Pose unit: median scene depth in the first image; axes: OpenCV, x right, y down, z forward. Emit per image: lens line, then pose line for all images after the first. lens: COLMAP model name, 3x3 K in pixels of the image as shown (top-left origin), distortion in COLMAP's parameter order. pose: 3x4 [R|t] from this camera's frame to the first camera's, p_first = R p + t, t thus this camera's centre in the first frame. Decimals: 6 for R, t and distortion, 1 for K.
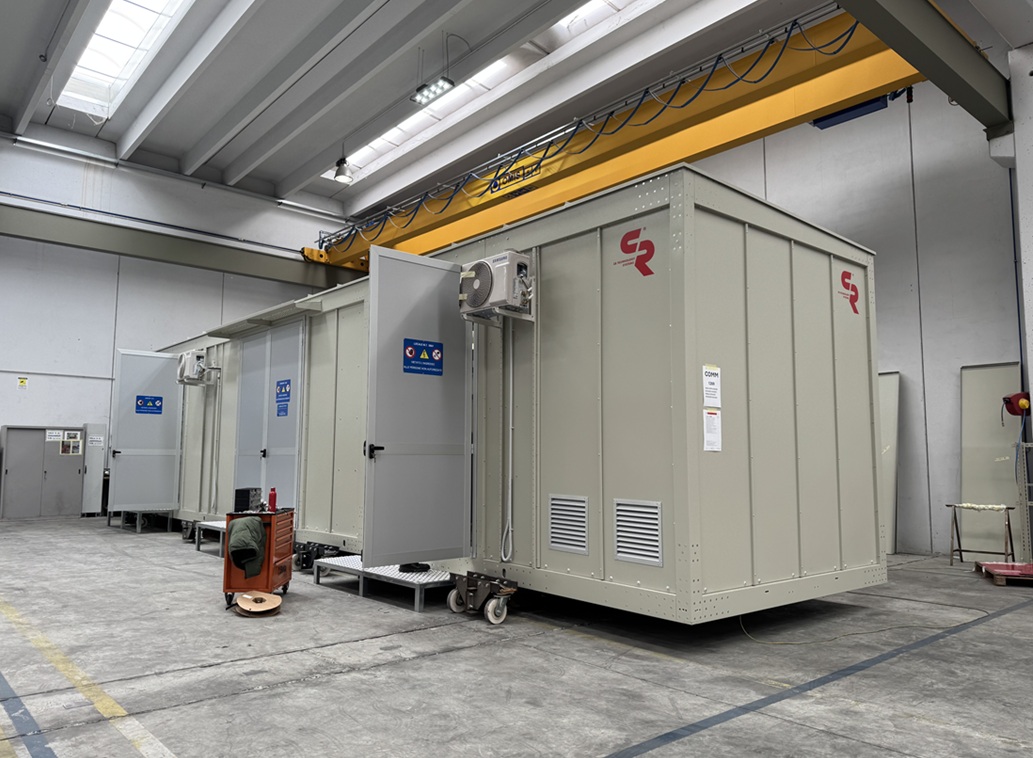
lens RADIAL K [[769.8, 0, 516.5], [0, 769.8, 379.0], [0, 0, 1]] dist [0.045951, -0.090059]
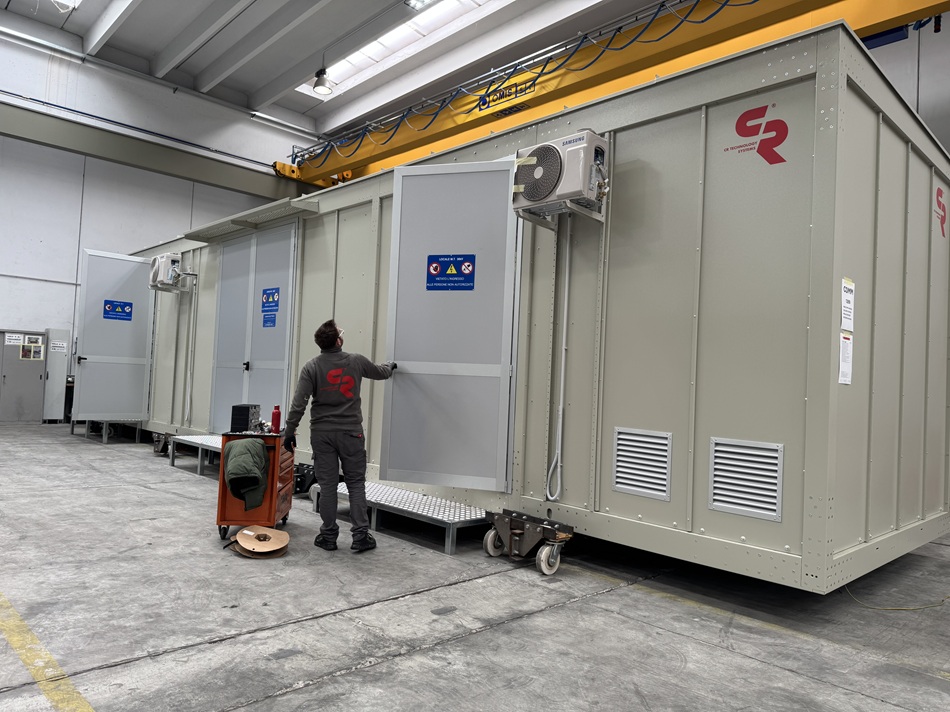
lens RADIAL K [[661.4, 0, 475.0], [0, 661.4, 356.0], [0, 0, 1]] dist [0.019718, -0.033203]
pose [[0.996862, 0.041249, 0.067567, -0.117731], [-0.045506, 0.996992, 0.062739, 0.023759], [-0.064776, -0.065617, 0.995740, 0.205398]]
